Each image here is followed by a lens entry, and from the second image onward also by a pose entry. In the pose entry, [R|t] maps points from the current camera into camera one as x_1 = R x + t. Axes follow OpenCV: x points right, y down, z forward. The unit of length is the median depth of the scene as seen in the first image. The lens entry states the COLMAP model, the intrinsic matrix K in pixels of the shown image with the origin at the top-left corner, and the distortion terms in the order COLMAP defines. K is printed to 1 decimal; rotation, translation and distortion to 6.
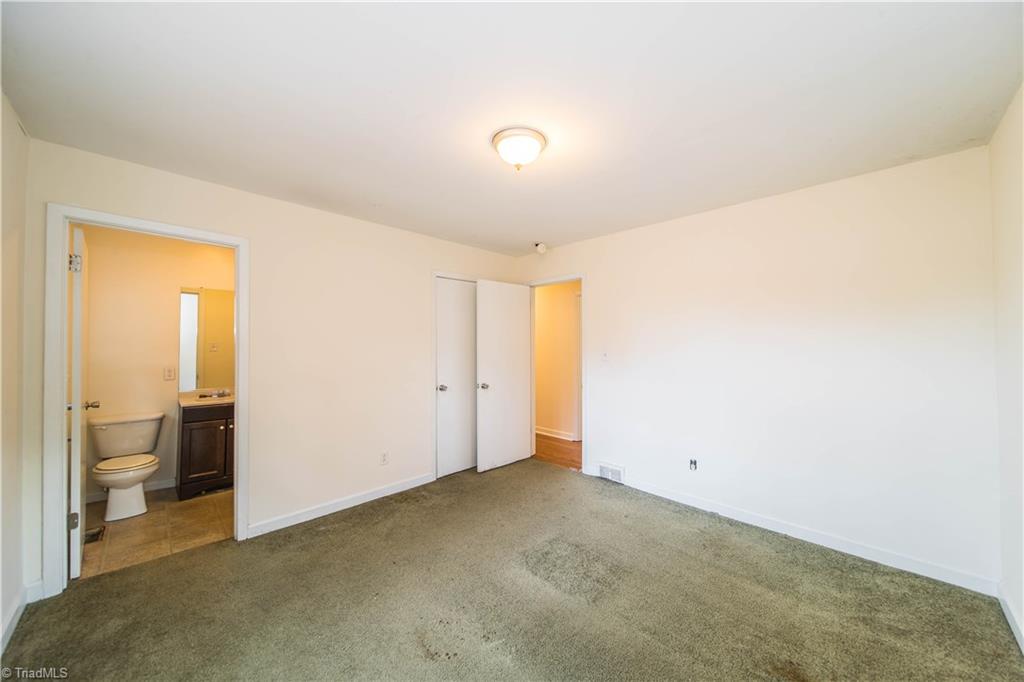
lens RADIAL K [[359.5, 0, 515.4], [0, 359.5, 338.4], [0, 0, 1]] dist [-0.000744, -0.000123]
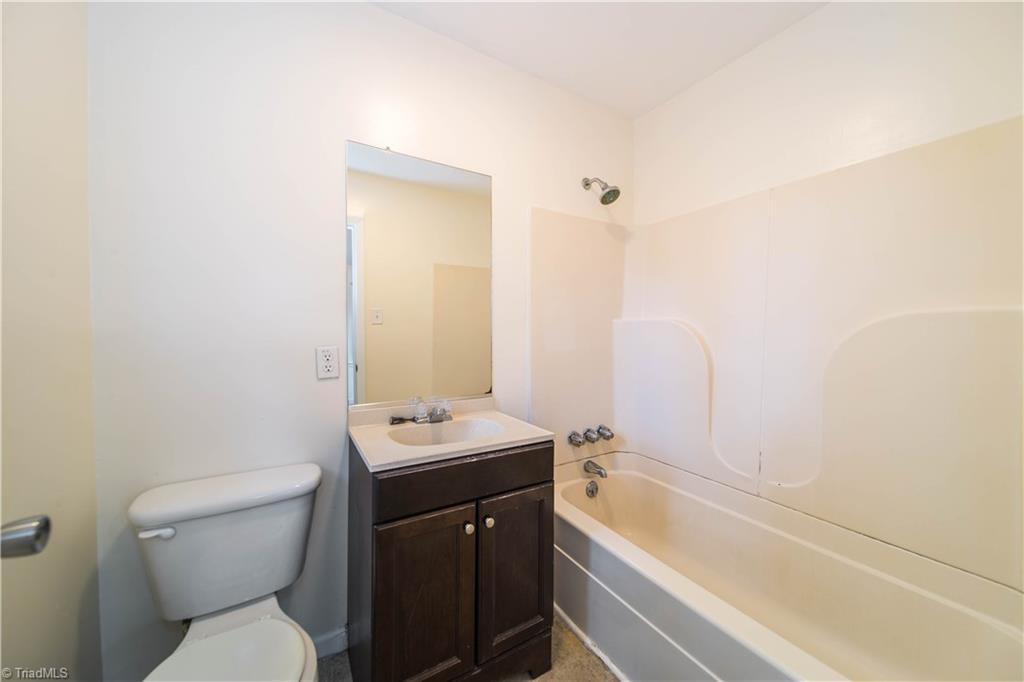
lens RADIAL K [[359.5, 0, 515.4], [0, 359.5, 338.4], [0, 0, 1]] dist [-0.000744, -0.000123]
pose [[0.974778, 0.004421, -0.223131, -0.683236], [0.001819, 0.999613, 0.027755, 0.061429], [0.223168, -0.027461, 0.974393, 0.672317]]
